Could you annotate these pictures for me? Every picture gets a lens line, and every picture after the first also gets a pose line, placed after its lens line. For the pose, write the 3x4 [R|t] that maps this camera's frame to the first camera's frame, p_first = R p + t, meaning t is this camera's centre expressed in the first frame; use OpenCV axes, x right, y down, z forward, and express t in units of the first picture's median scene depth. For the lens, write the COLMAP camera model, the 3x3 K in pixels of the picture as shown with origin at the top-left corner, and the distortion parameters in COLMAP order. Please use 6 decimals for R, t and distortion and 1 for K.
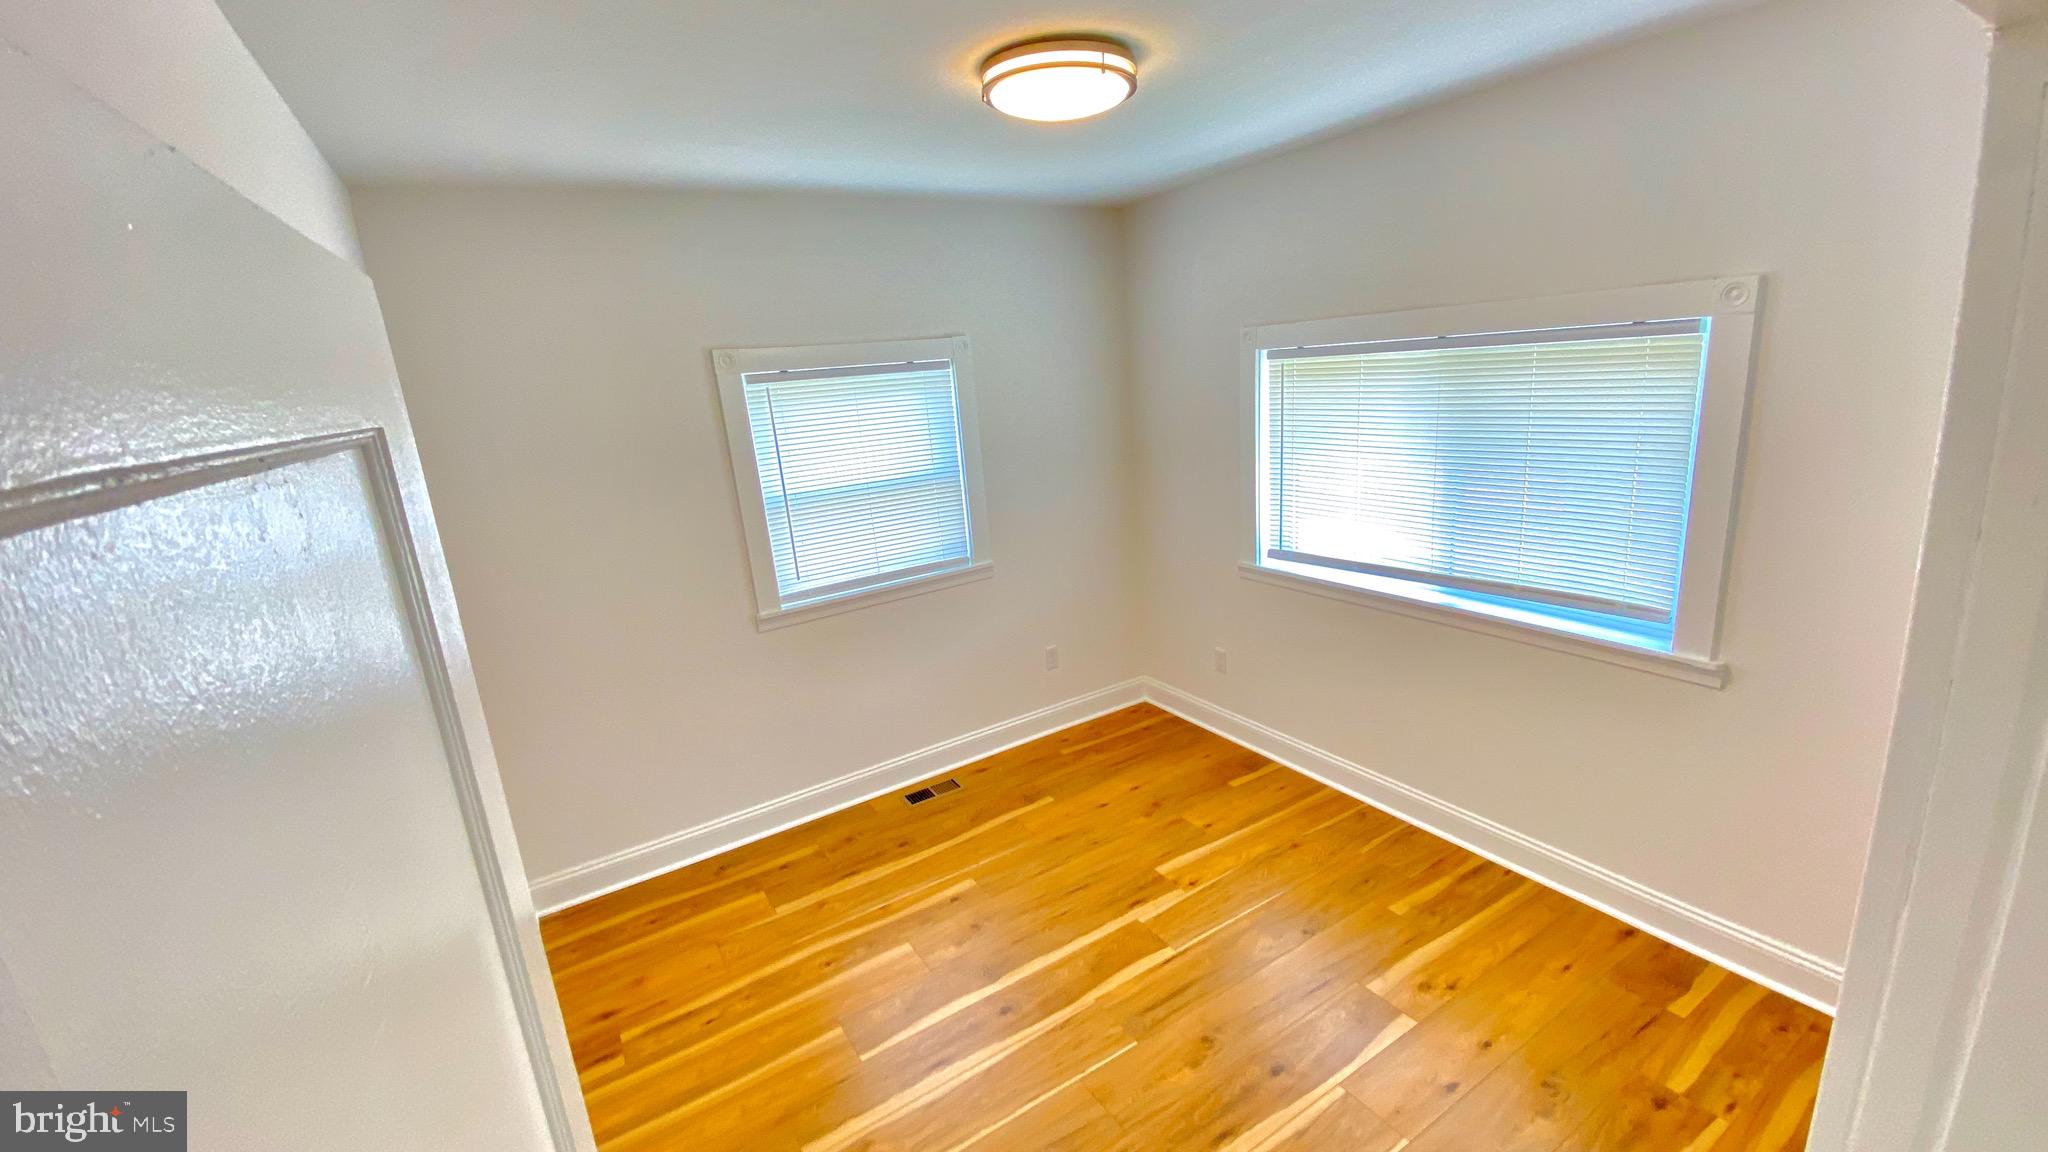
lens RADIAL K [[825.4, 0, 1021.1], [0, 825.4, 579.3], [0, 0, 1]] dist [-0.016338, -0.003851]
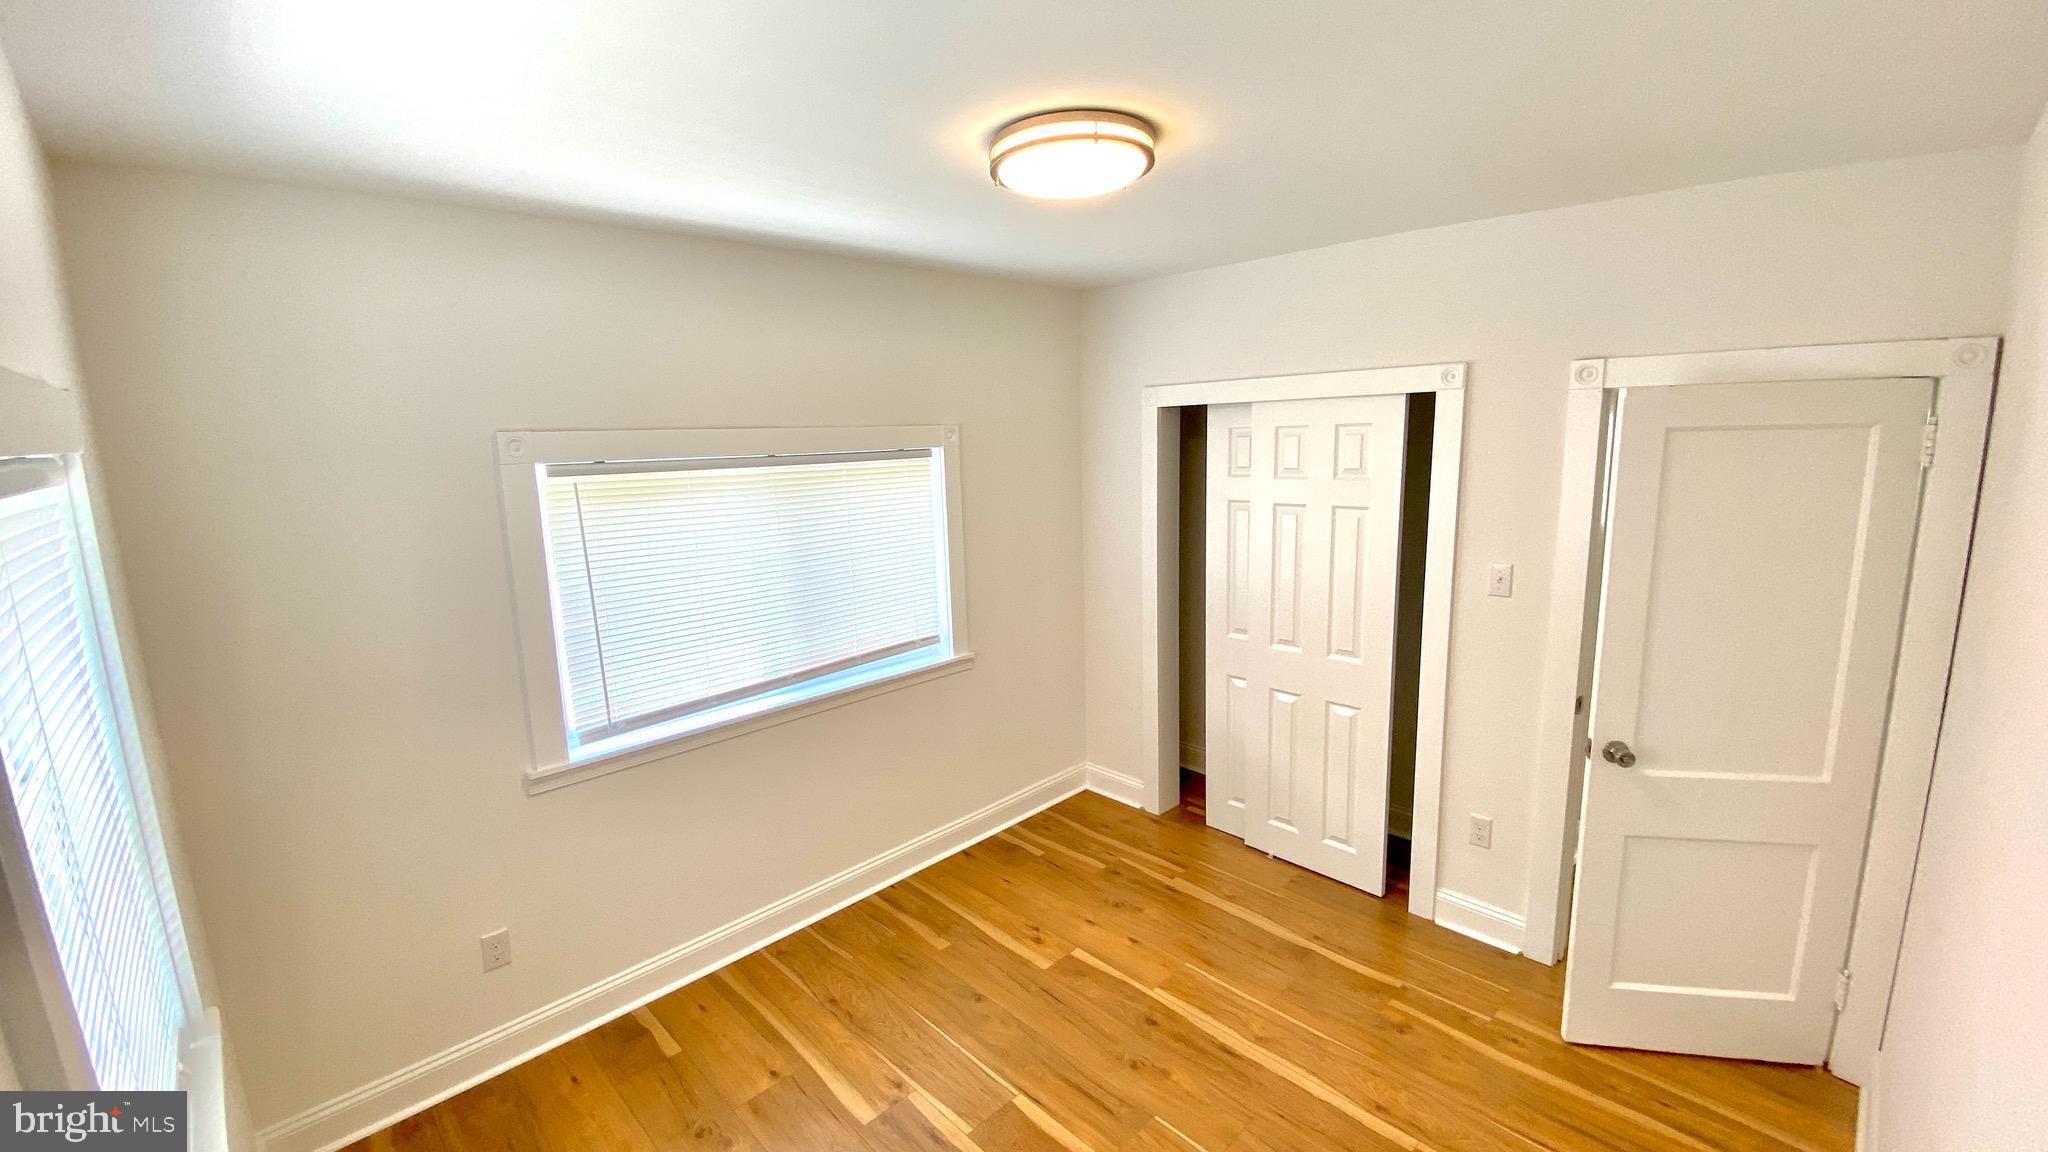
lens RADIAL K [[825.4, 0, 1014.4], [0, 825.4, 571.1], [0, 0, 1]] dist [-0.016338, -0.003851]
pose [[-0.228934, -0.072800, 0.970716, -0.592537], [0.289844, 0.946872, 0.139369, -0.201454], [-0.929290, 0.313263, -0.195670, 0.924796]]
